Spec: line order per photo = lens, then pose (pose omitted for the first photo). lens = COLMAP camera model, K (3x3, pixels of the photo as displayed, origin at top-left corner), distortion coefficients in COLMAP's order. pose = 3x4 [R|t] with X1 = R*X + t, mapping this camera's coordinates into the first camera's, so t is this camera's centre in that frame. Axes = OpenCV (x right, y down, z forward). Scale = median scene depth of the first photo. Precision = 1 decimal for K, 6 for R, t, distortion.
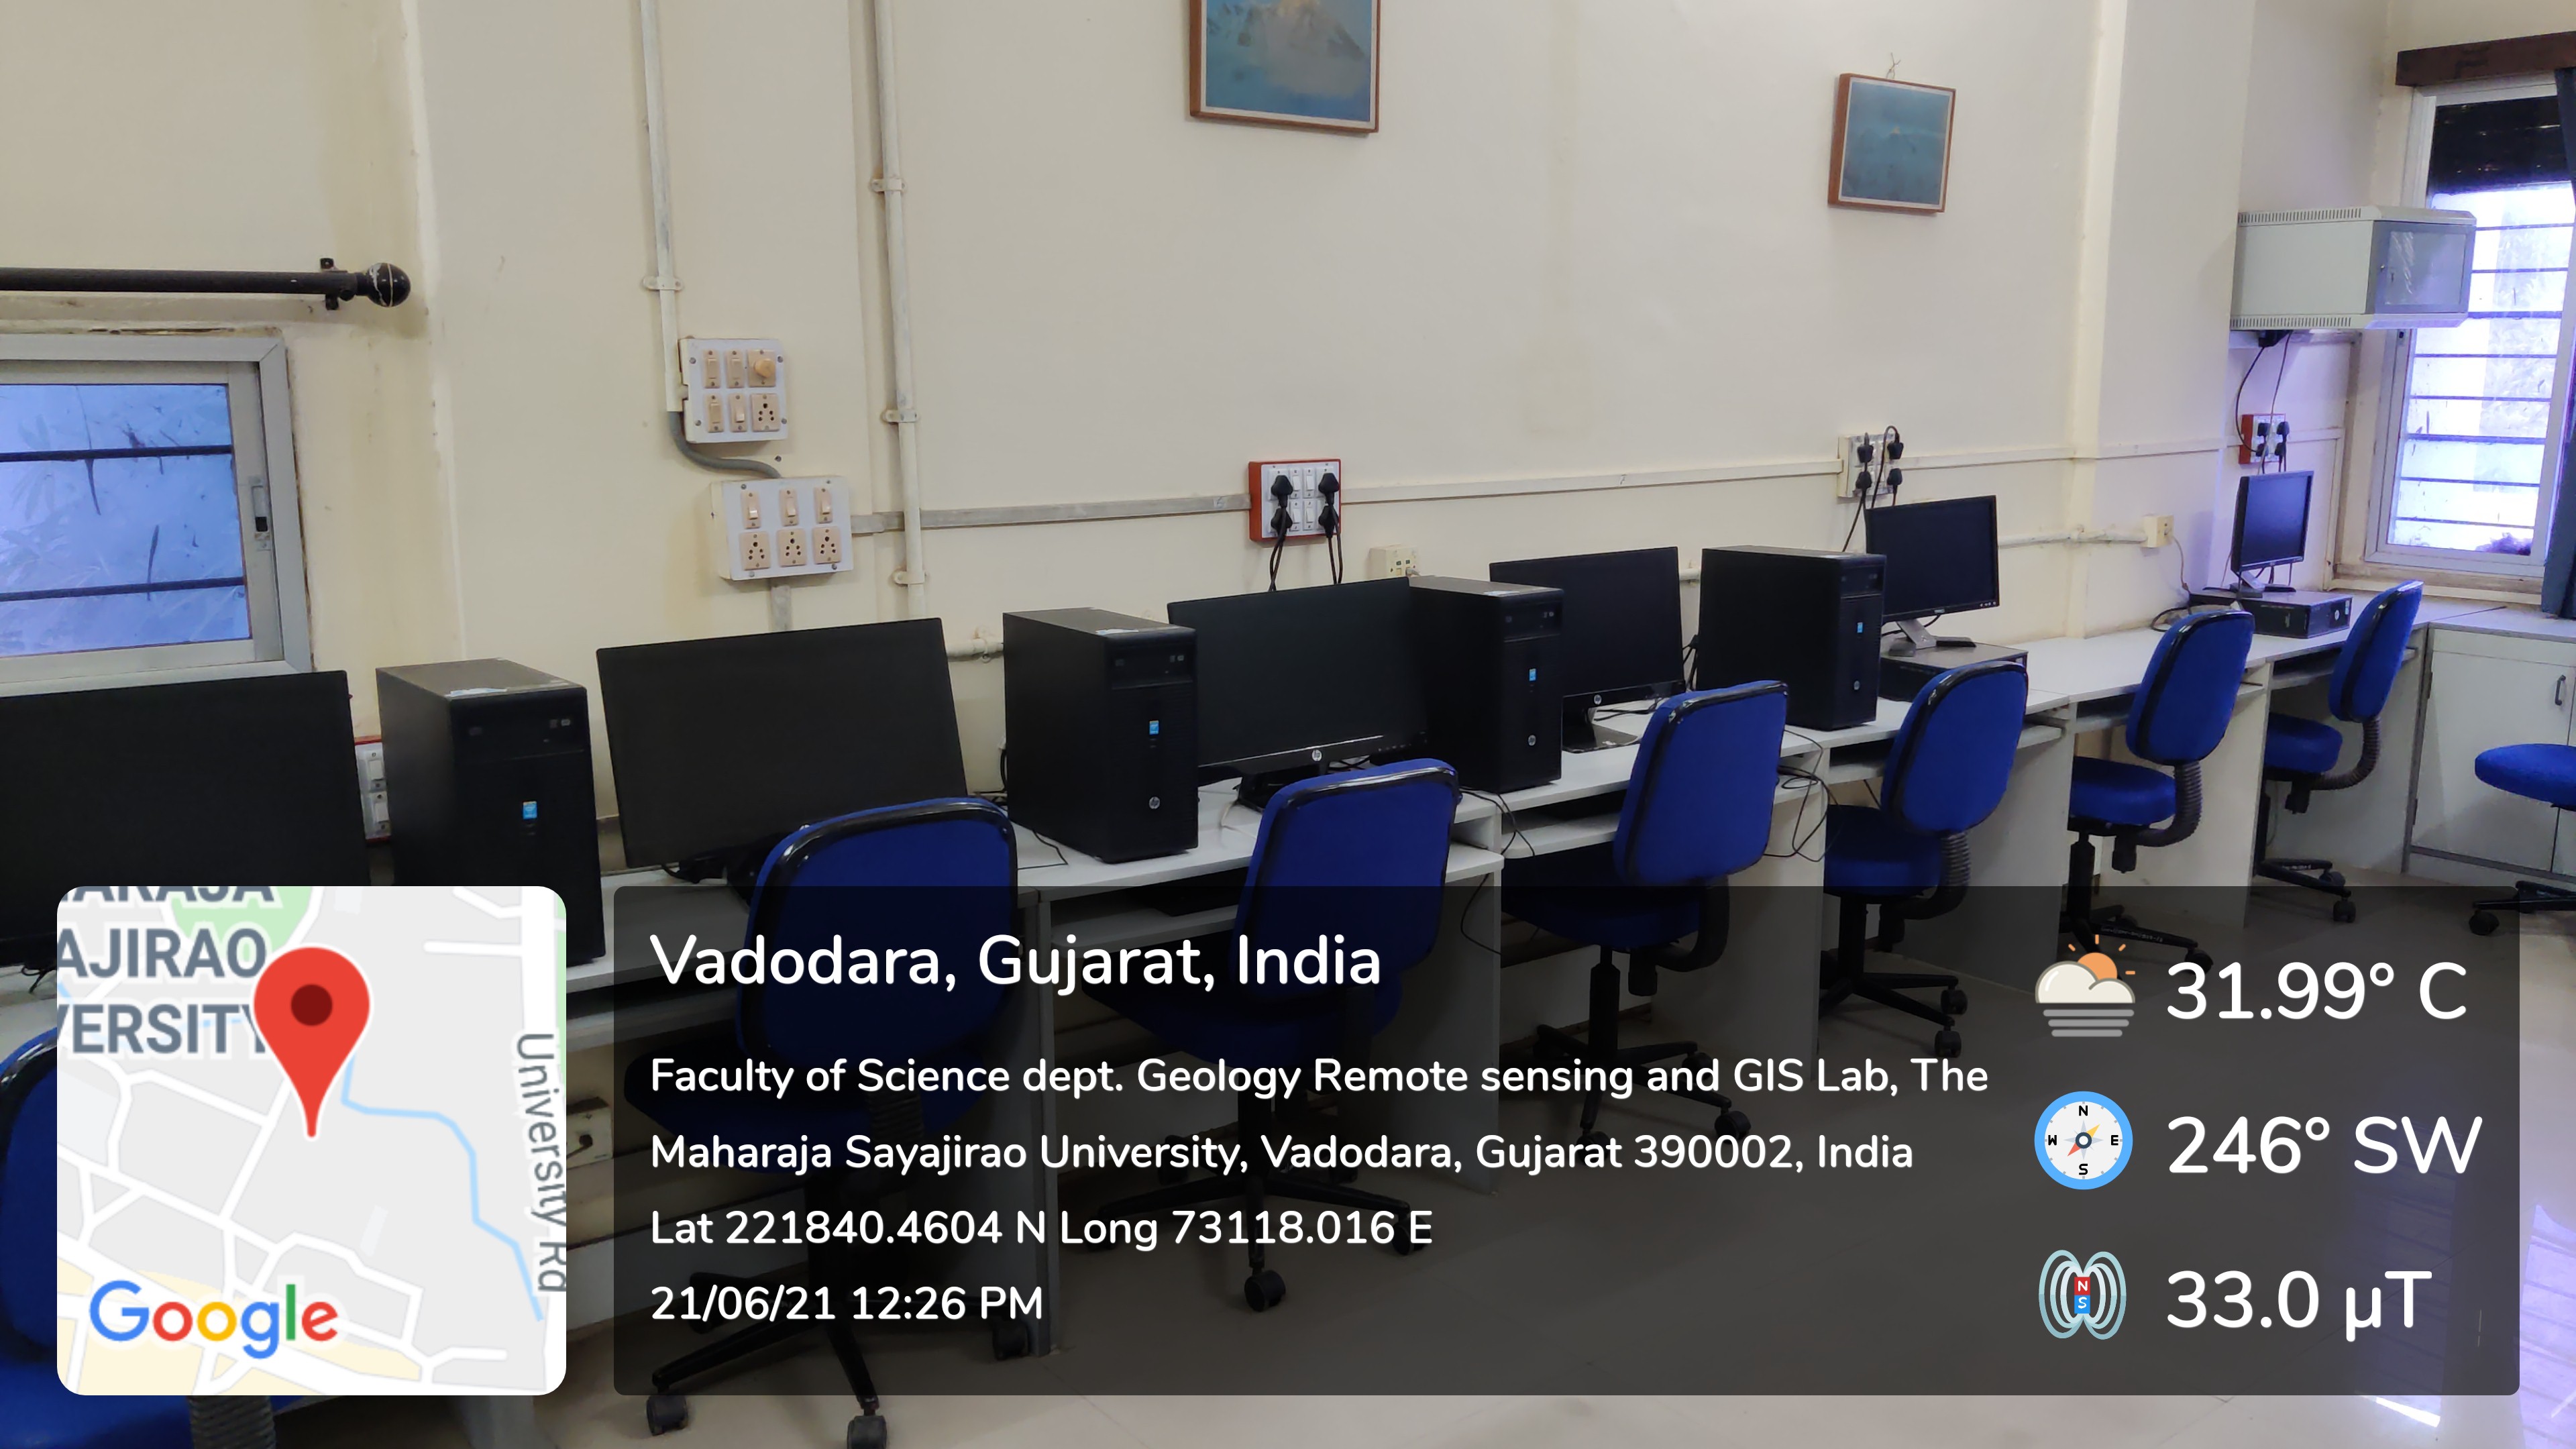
lens RADIAL K [[1891.1, 0, 1289.2], [0, 1891.1, 721.0], [0, 0, 1]] dist [0.002520, 0.003676]
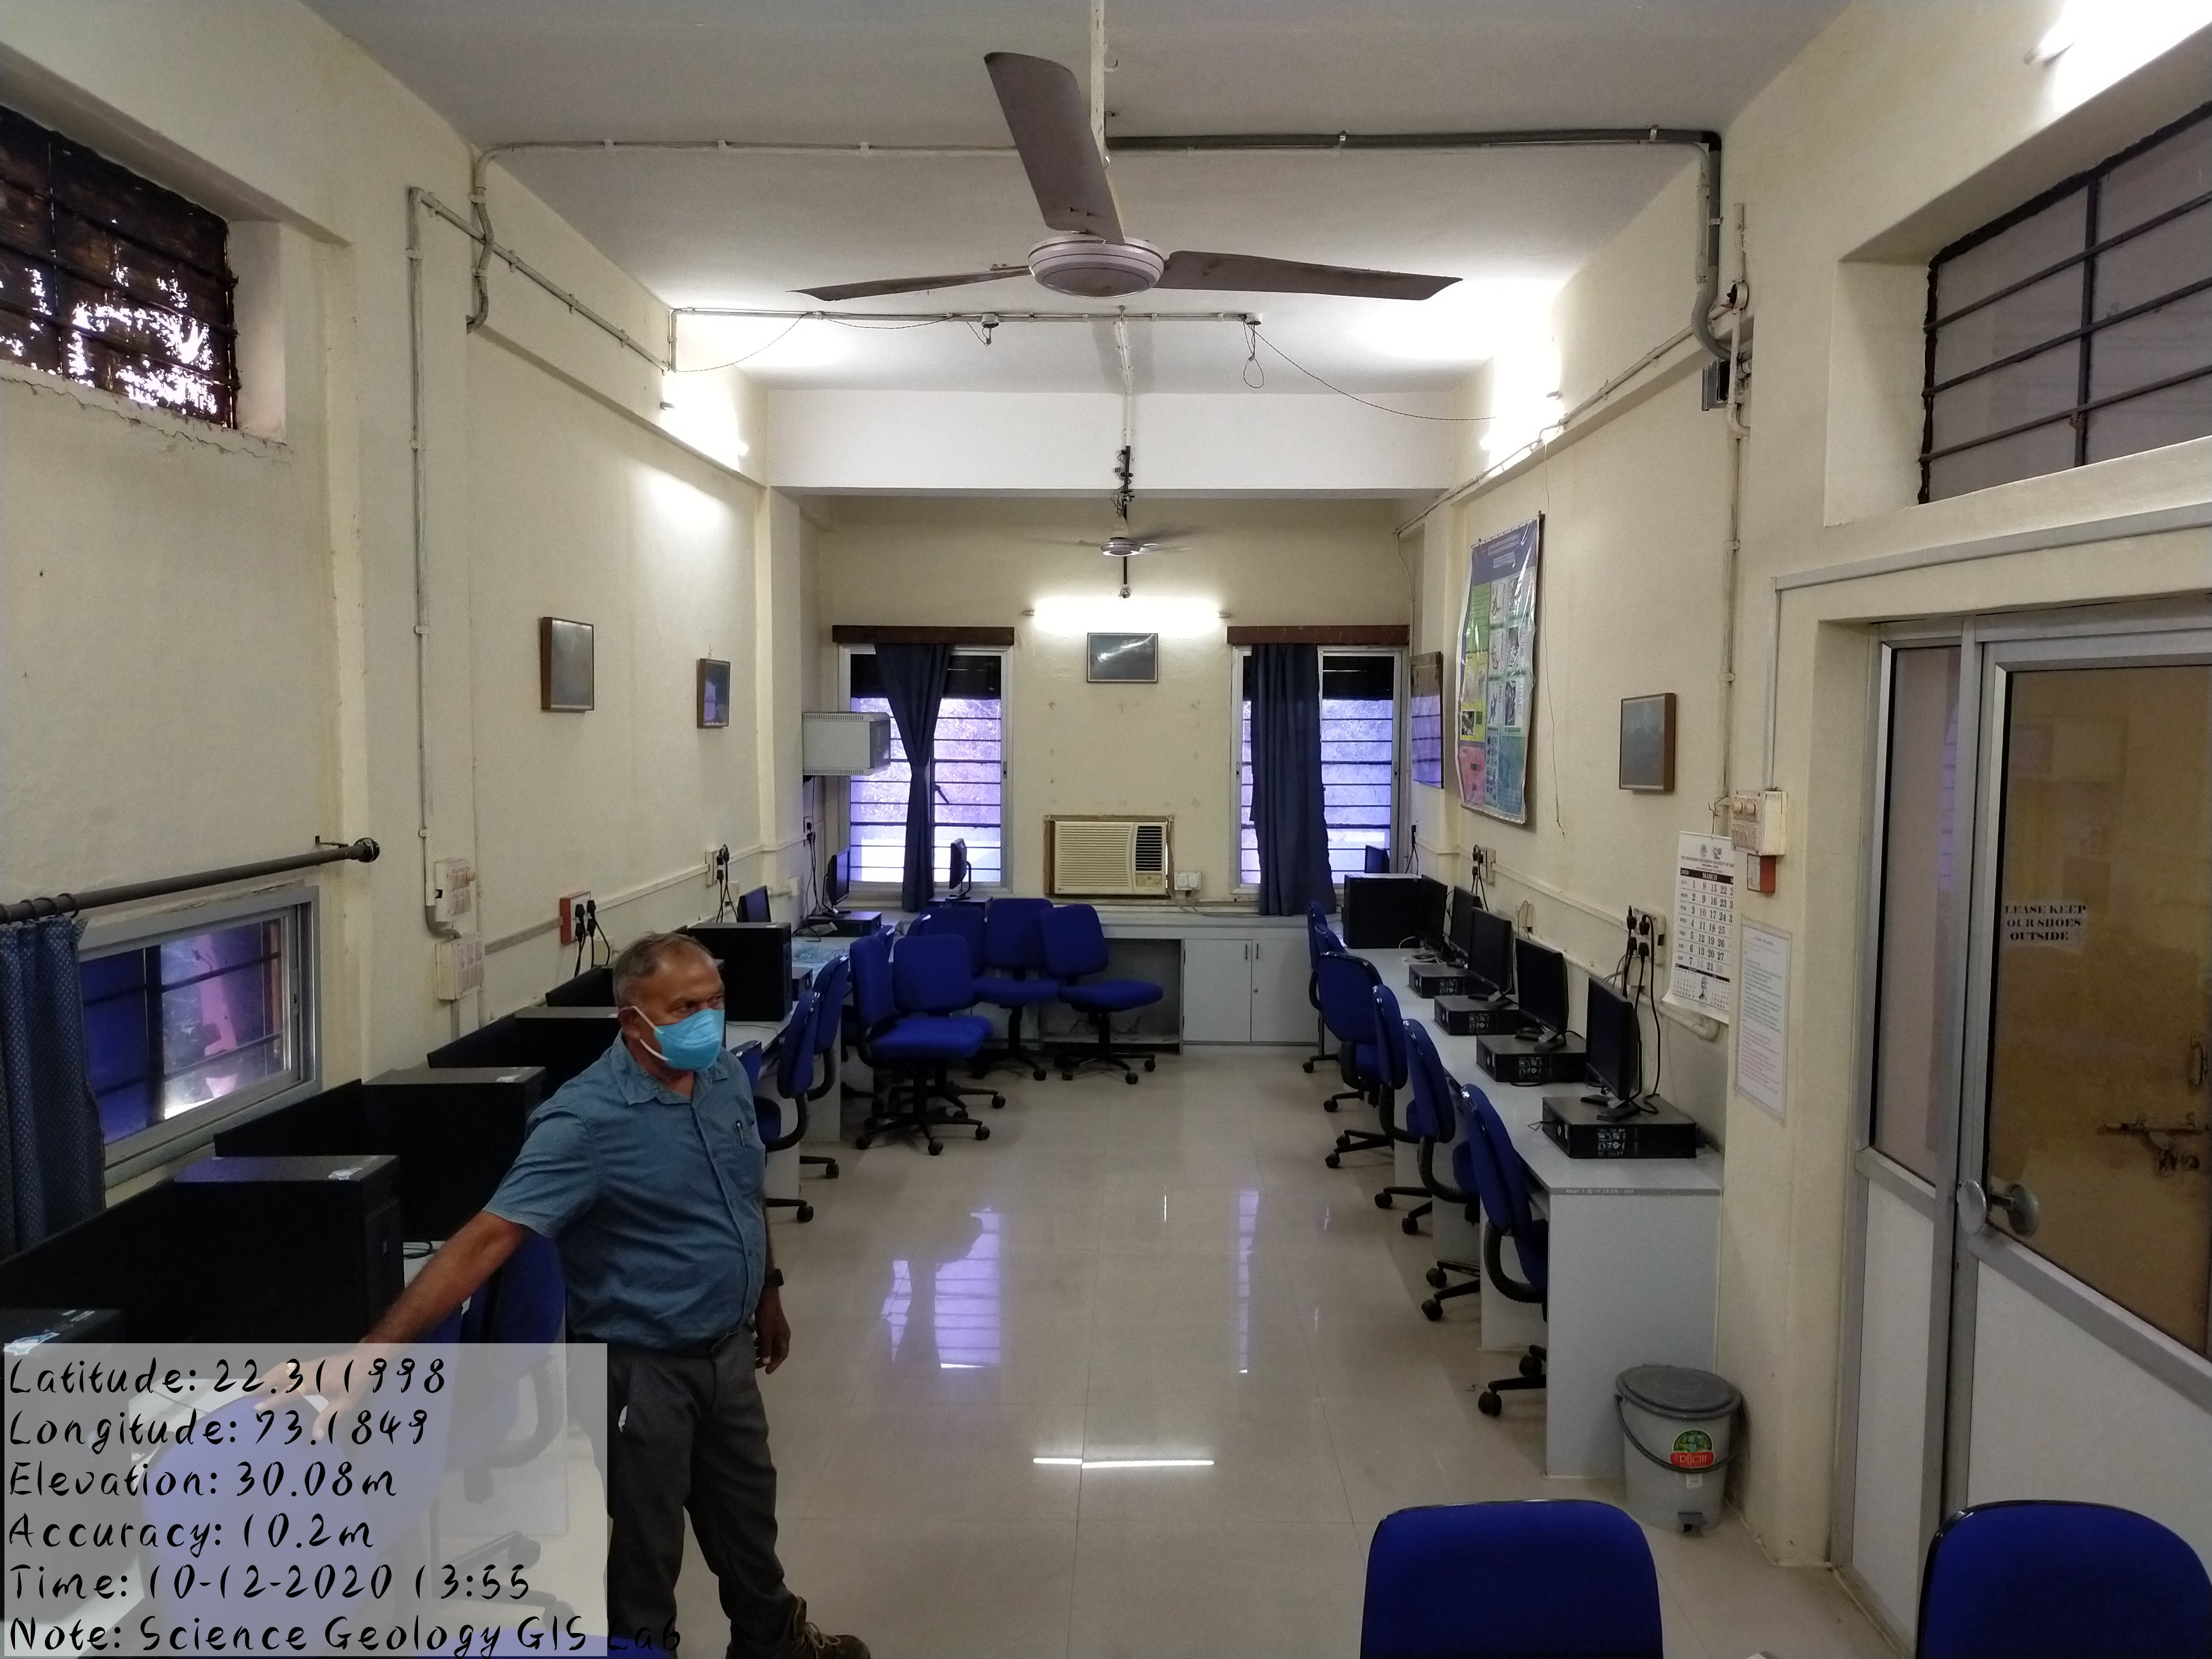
lens RADIAL K [[1649.0, 0, 1108.6], [0, 1649.0, 826.8], [0, 0, 1]] dist [0.000255, -0.000377]
pose [[0.615631, -0.054693, 0.786134, -0.690059], [0.148348, 0.987796, -0.047450, -0.044471], [-0.773945, 0.145833, 0.616232, -0.248542]]
